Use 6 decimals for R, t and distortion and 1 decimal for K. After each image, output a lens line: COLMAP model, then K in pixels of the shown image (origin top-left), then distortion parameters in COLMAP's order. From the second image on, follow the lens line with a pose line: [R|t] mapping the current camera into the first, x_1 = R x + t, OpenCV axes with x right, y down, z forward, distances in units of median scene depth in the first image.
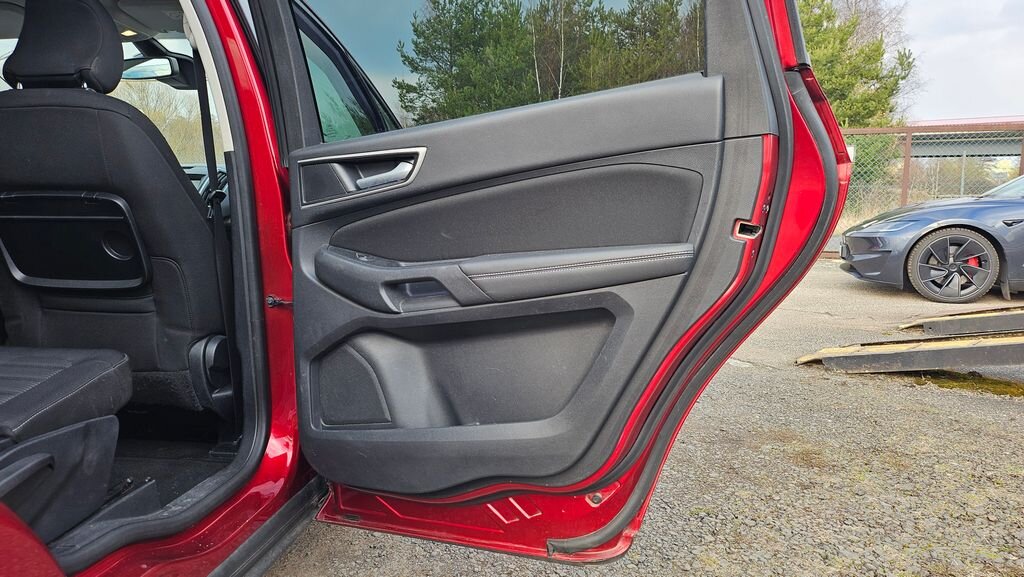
lens RADIAL K [[723.9, 0, 517.6], [0, 723.9, 303.9], [0, 0, 1]] dist [0.003177, -0.002424]
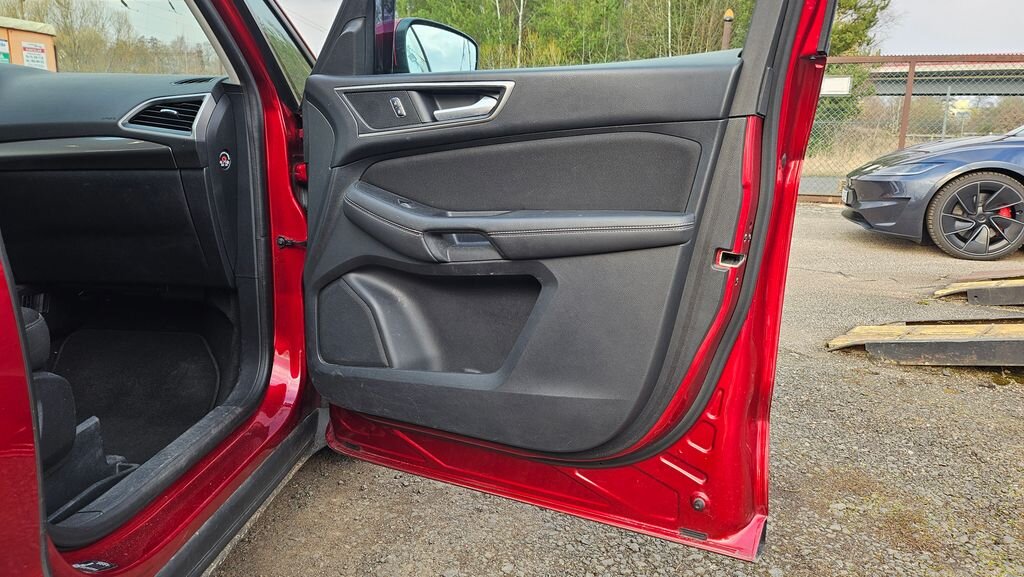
lens RADIAL K [[724.5, 0, 513.3], [0, 724.5, 287.2], [0, 0, 1]] dist [0.008287, -0.001908]
pose [[0.998630, 0.003960, 0.052174, 0.003407], [-0.007425, 0.997767, 0.066380, -0.022381], [-0.051794, -0.066676, 0.996429, 0.168498]]
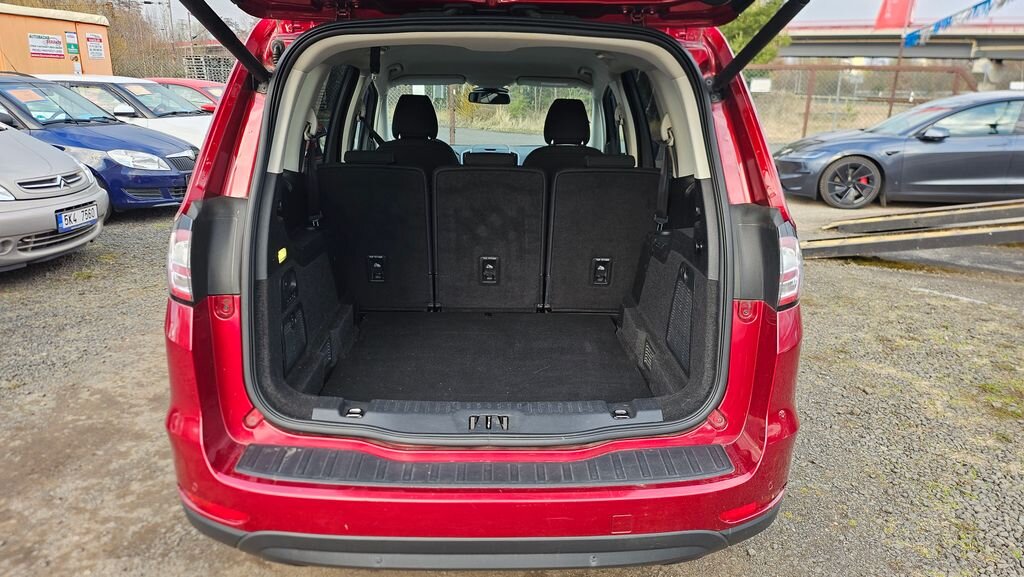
lens RADIAL K [[743.9, 0, 510.4], [0, 743.9, 311.7], [0, 0, 1]] dist [0.109446, -0.131497]
pose [[0.983553, -0.035782, 0.177039, -0.340944], [0.008473, 0.988242, 0.152665, -0.035787], [-0.180420, -0.148654, 0.972292, -0.380410]]
